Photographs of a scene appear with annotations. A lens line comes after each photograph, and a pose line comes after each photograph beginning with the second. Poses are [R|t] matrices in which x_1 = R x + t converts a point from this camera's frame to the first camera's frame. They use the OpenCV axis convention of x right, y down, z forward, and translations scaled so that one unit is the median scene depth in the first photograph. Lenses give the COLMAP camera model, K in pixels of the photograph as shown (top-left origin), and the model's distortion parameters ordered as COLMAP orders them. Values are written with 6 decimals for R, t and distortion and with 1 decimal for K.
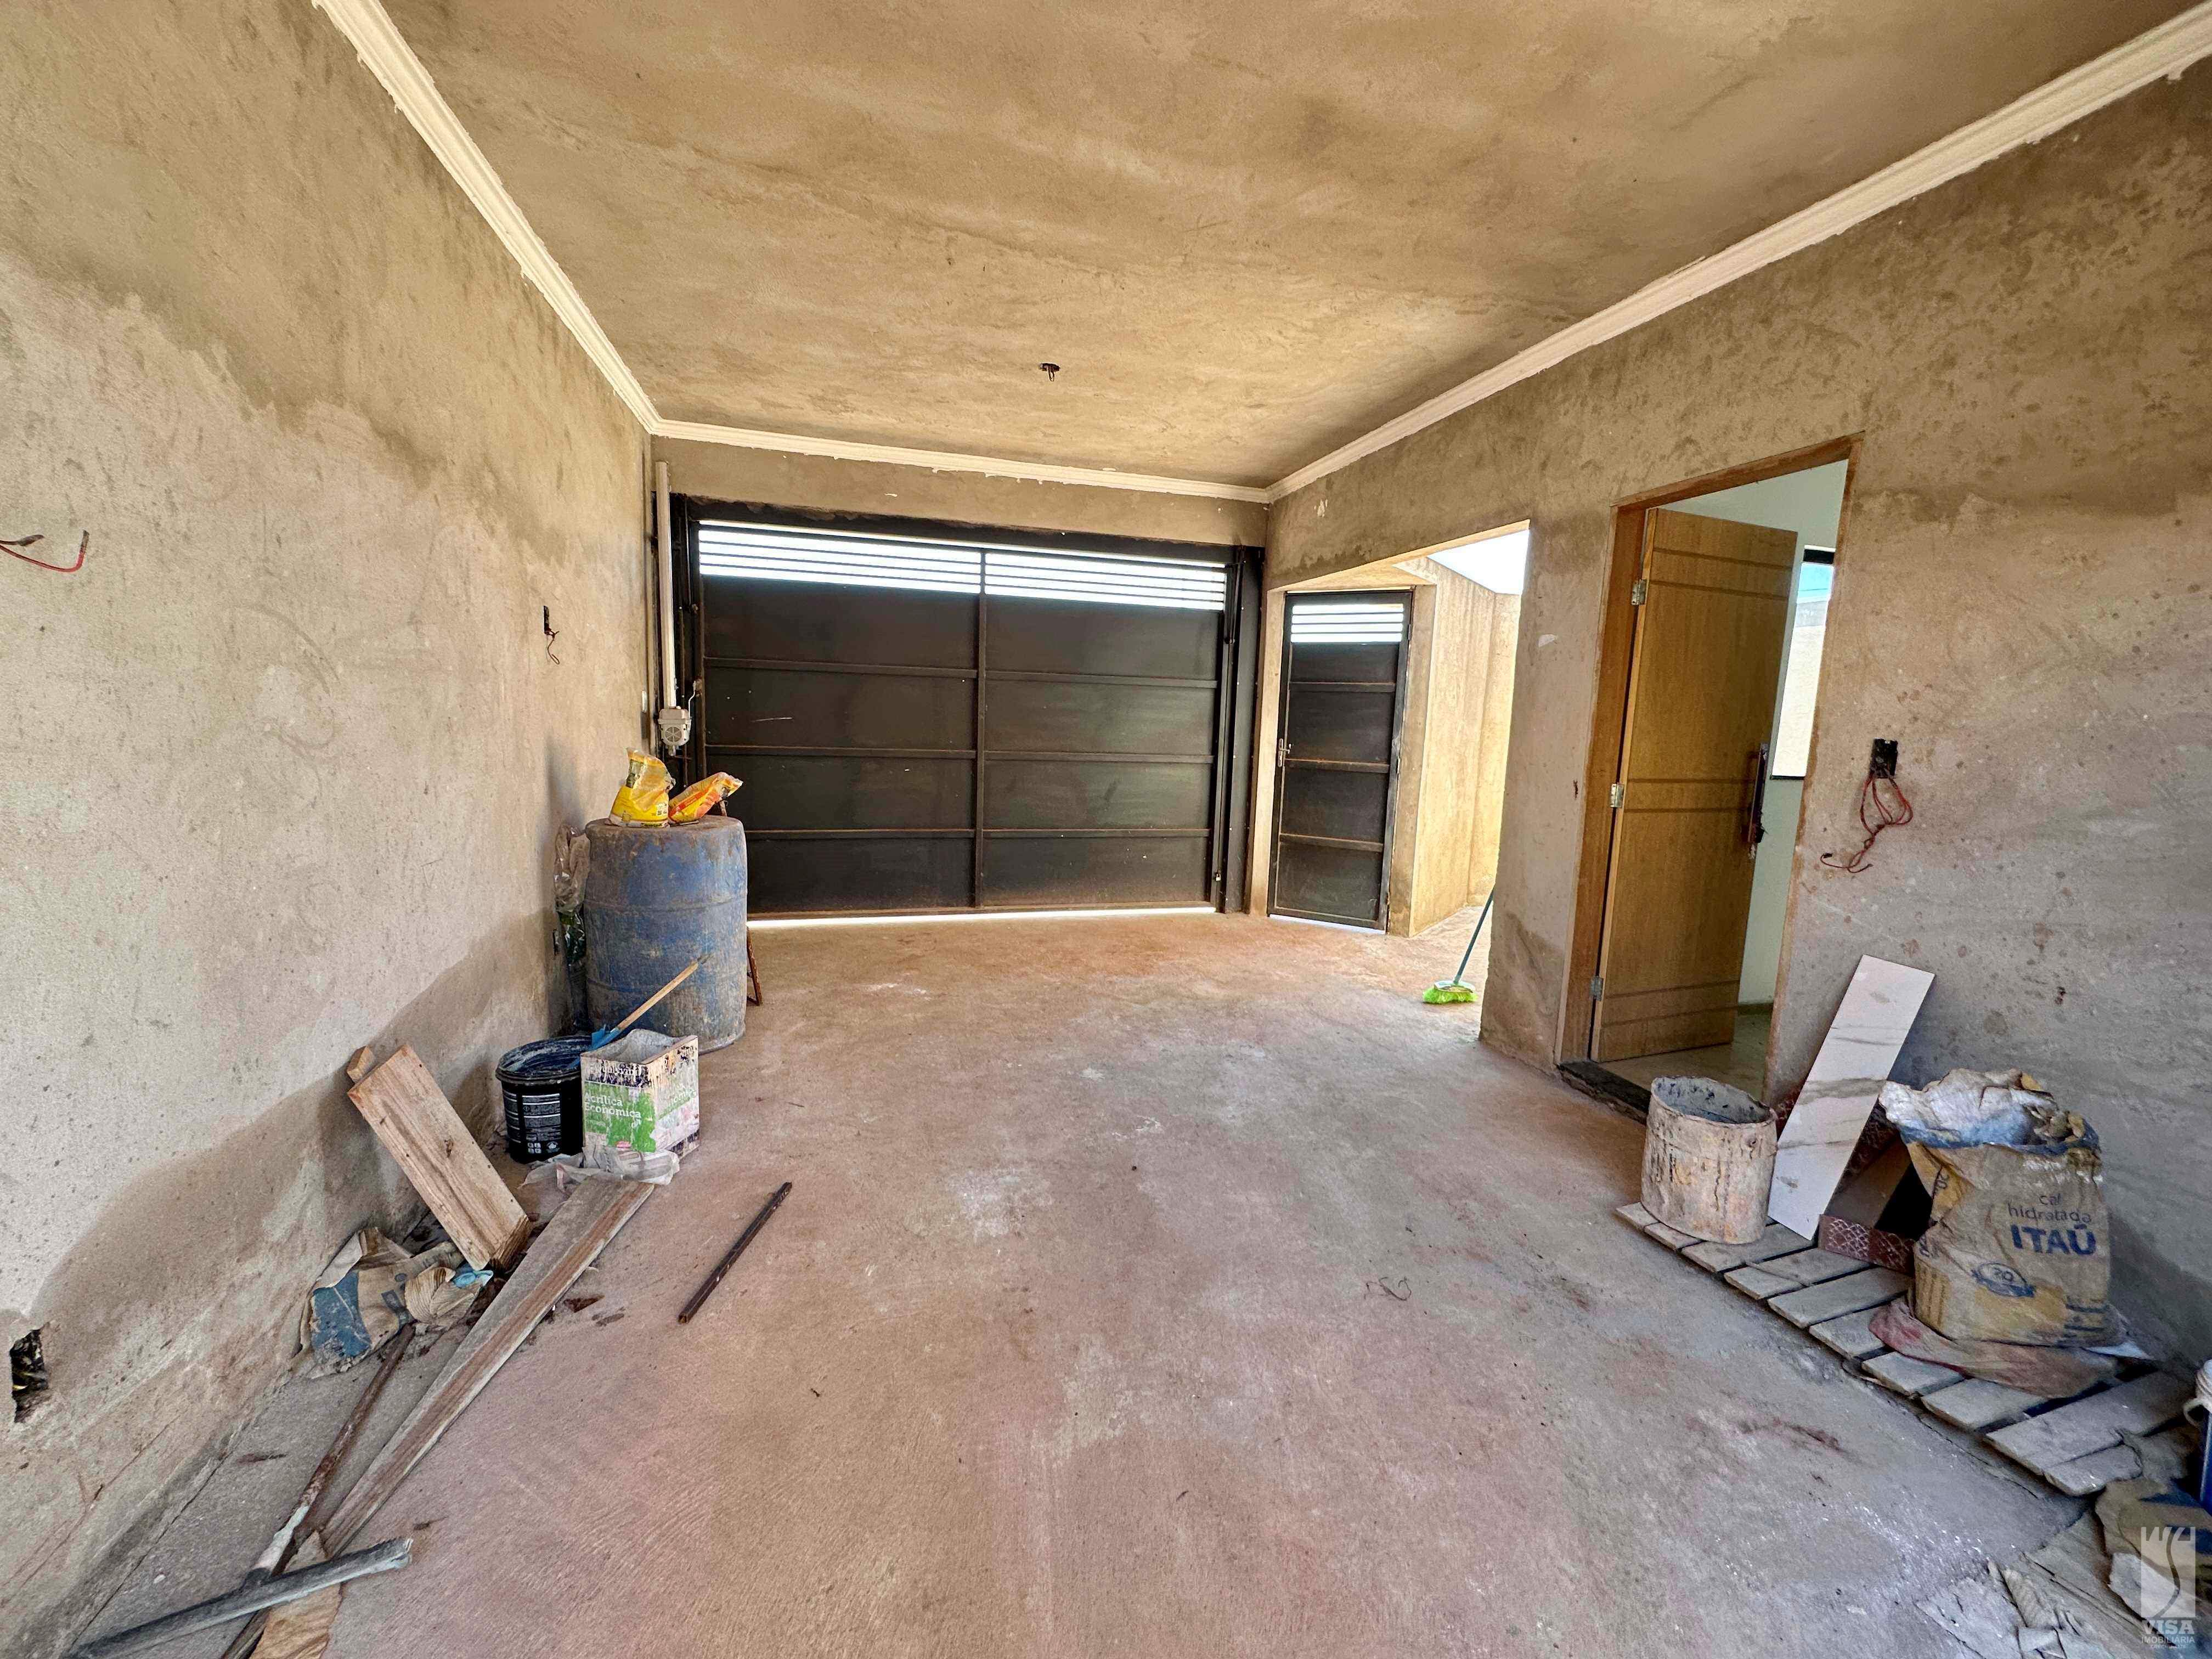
lens RADIAL K [[885.1, 0, 1106.0], [0, 885.1, 829.5], [0, 0, 1]] dist [0.010359, -0.000114]
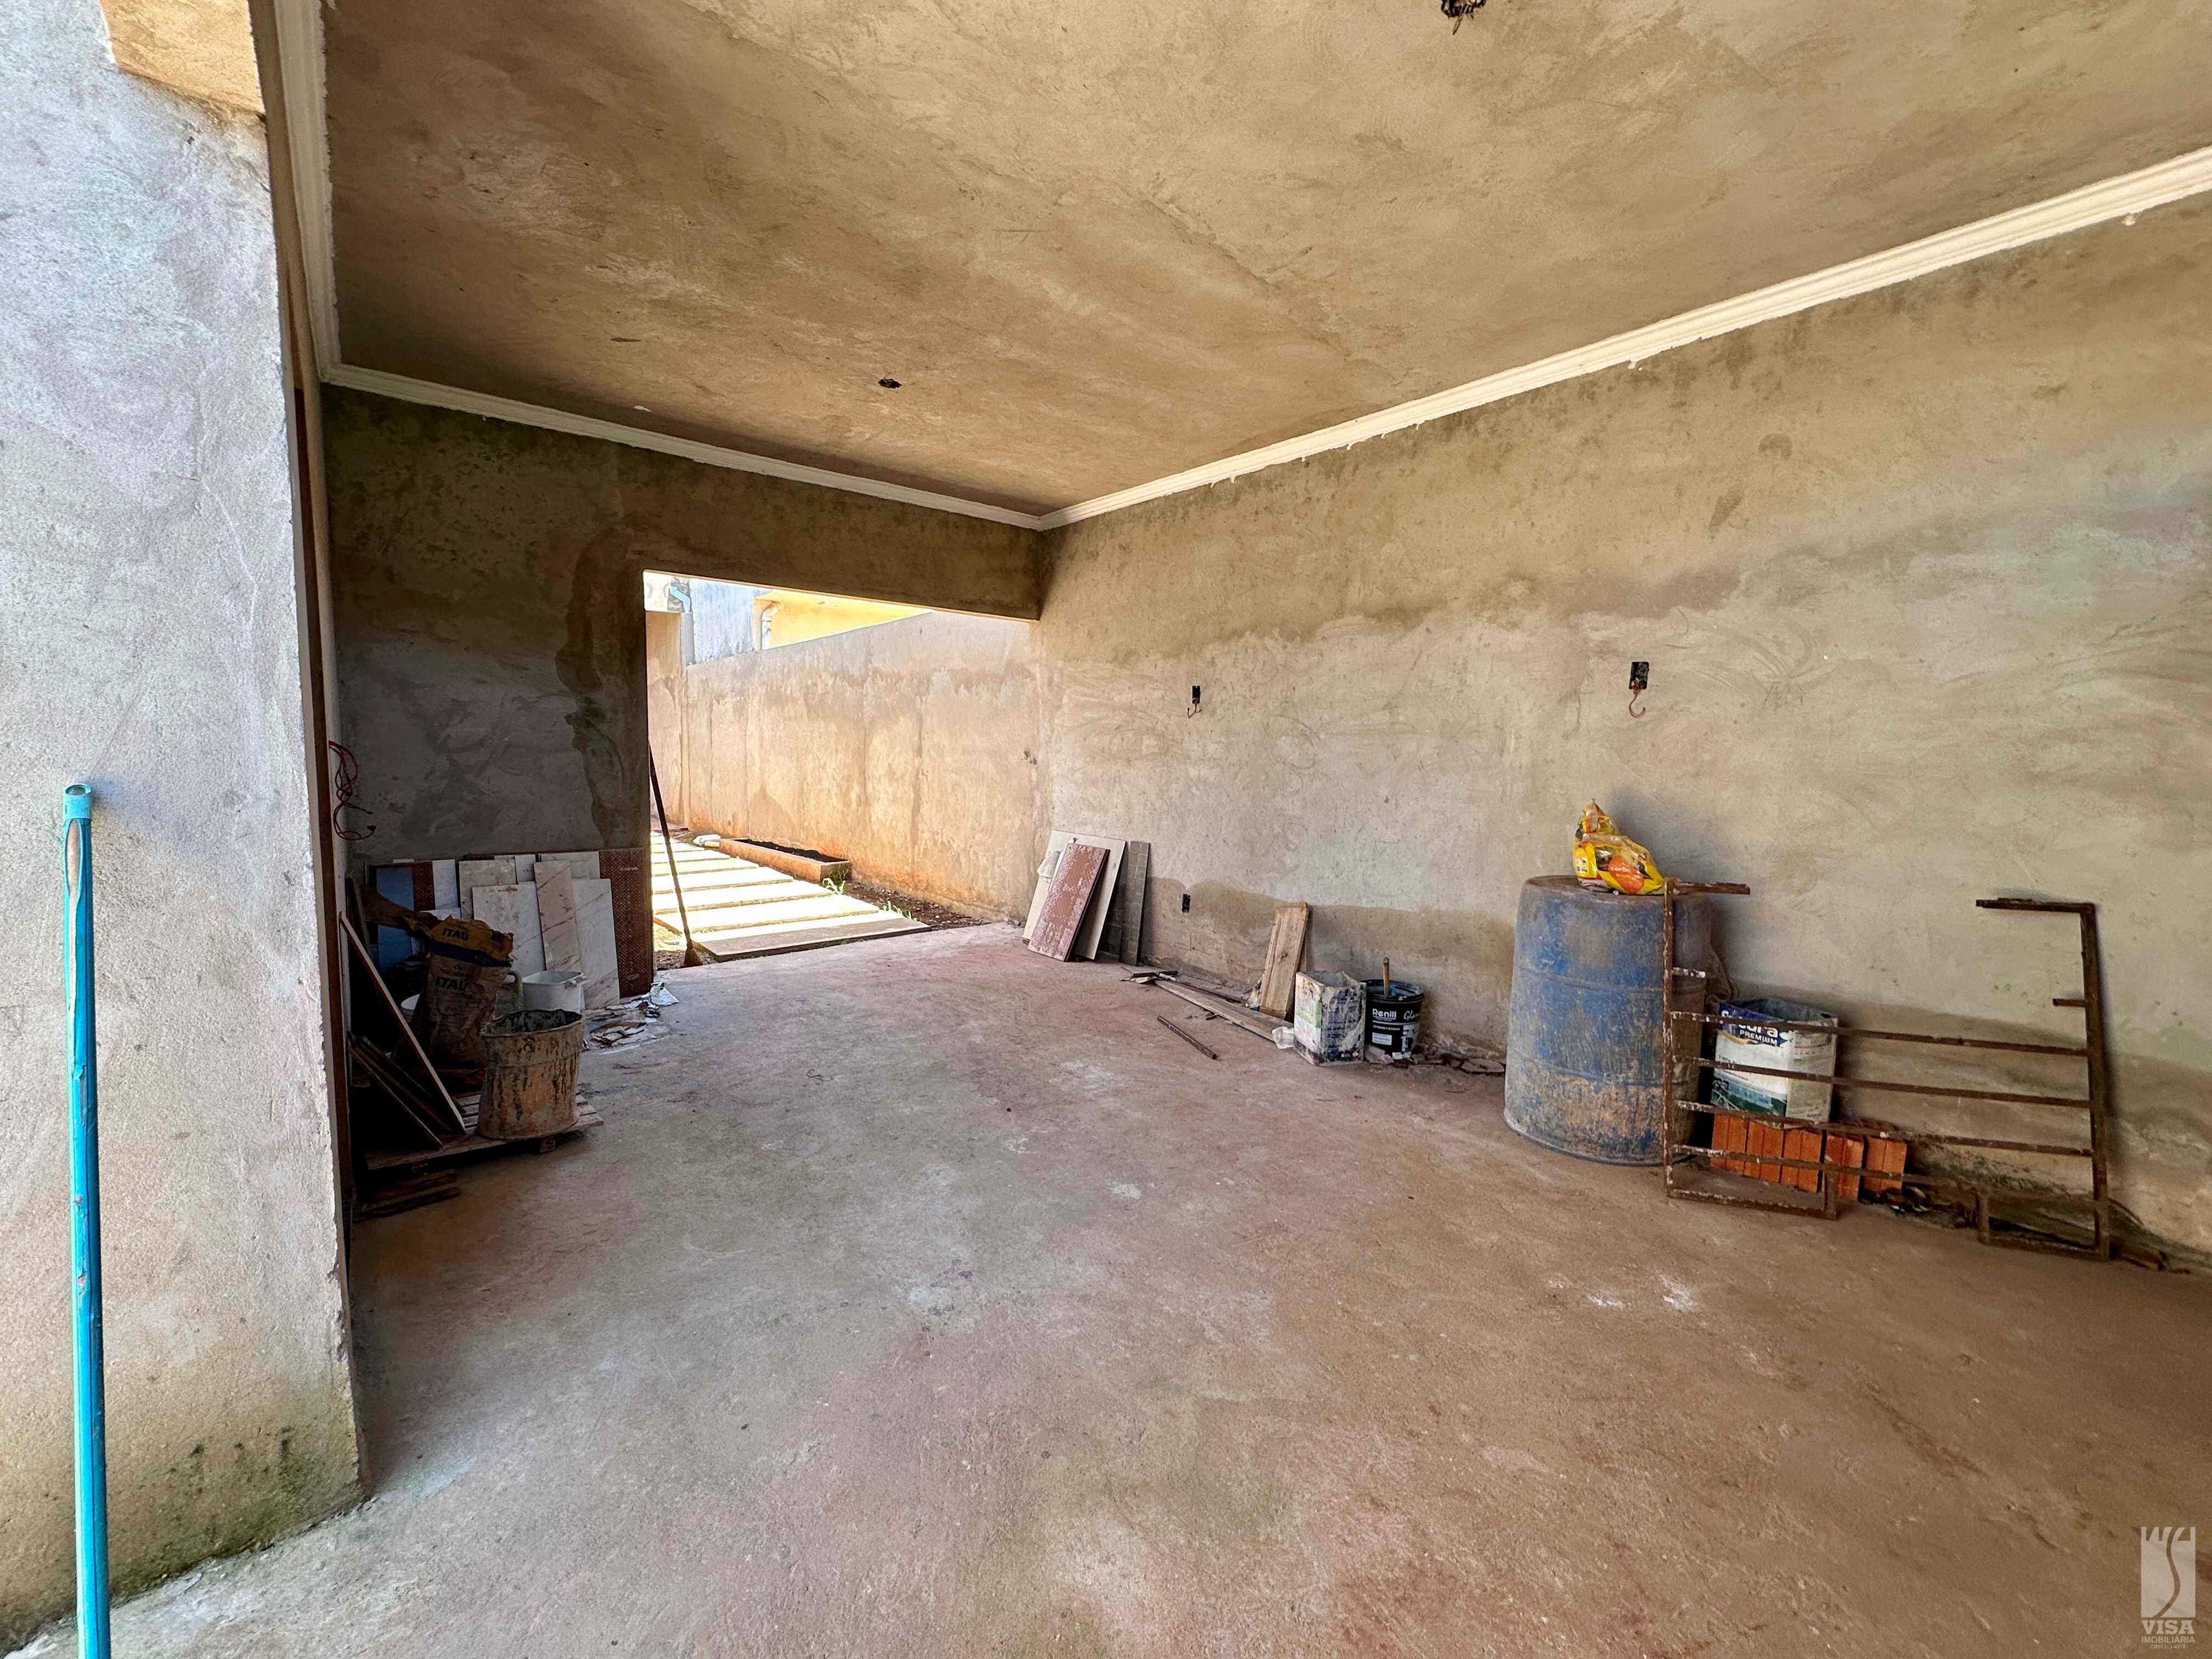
lens RADIAL K [[885.1, 0, 1106.0], [0, 885.1, 829.5], [0, 0, 1]] dist [0.010359, -0.000114]
pose [[-0.908061, -0.014964, -0.418571, 0.380208], [-0.105441, 0.975343, 0.193879, -0.212770], [0.405349, 0.220189, -0.887248, 1.839078]]
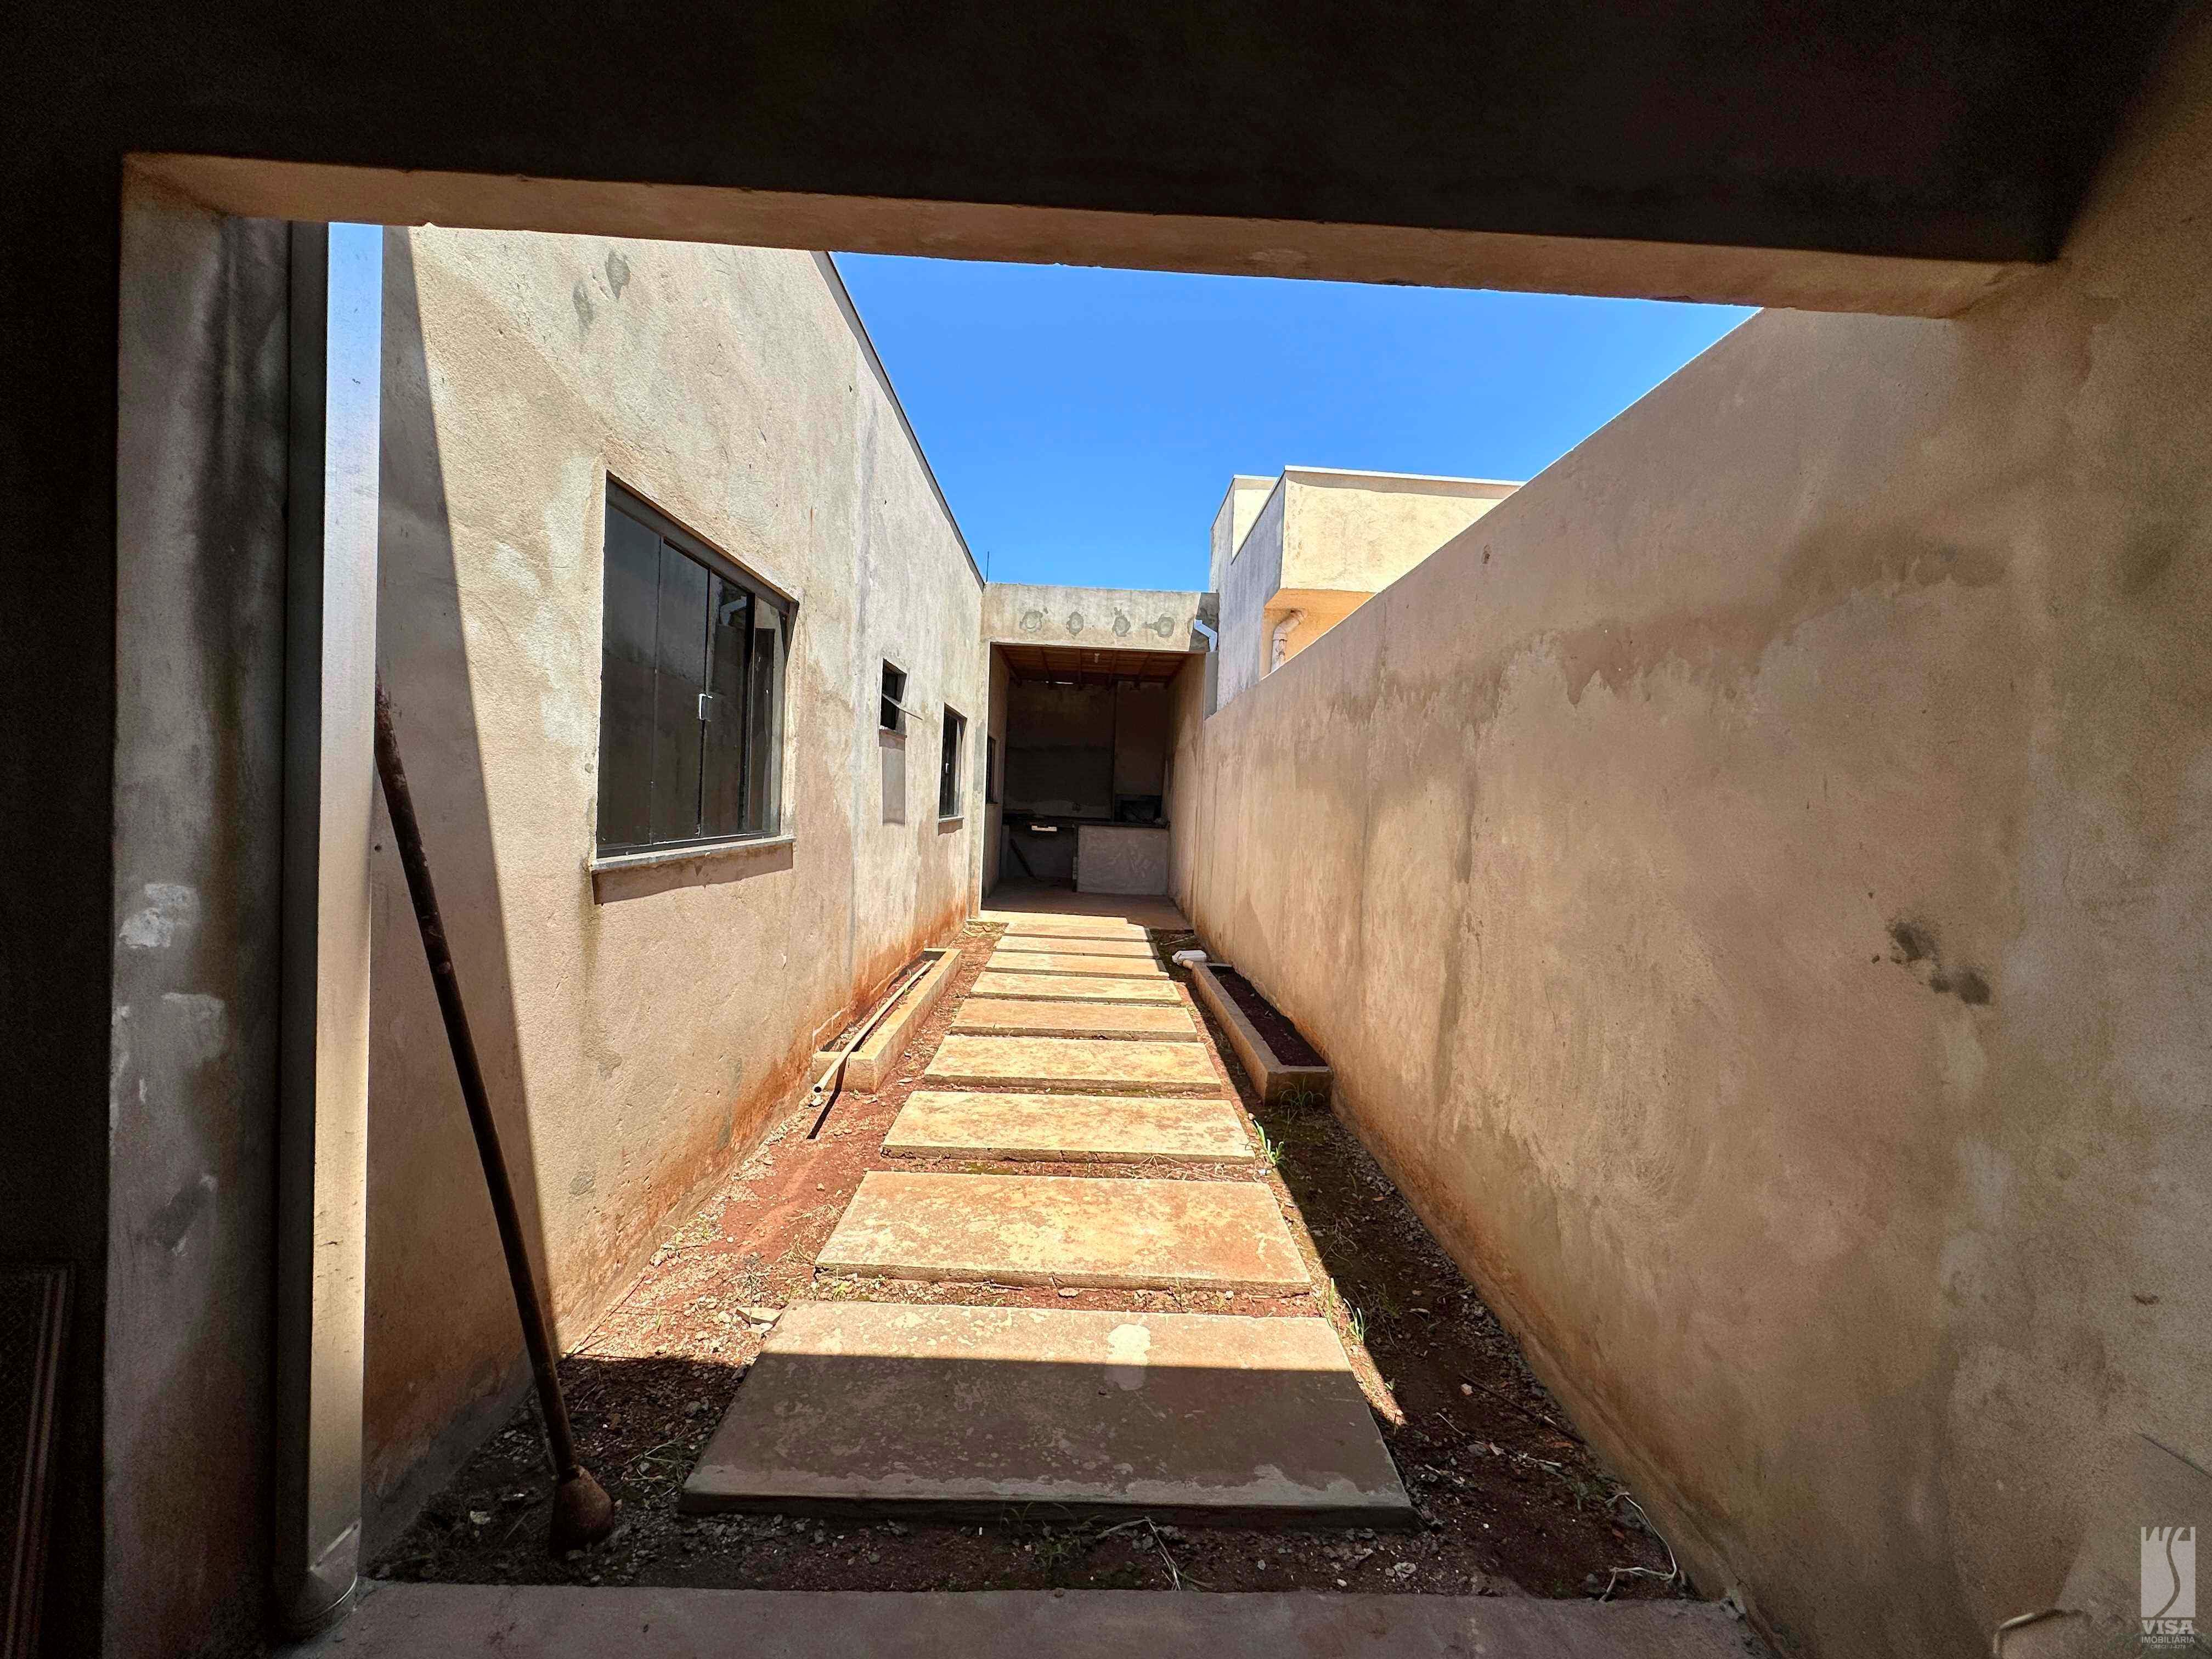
lens RADIAL K [[885.1, 0, 1106.0], [0, 885.1, 829.5], [0, 0, 1]] dist [0.010359, -0.000114]
pose [[-0.964104, -0.086586, 0.251012, 0.160224], [-0.045277, 0.985101, 0.165907, -0.139638], [-0.261638, 0.148587, -0.953660, 1.084722]]
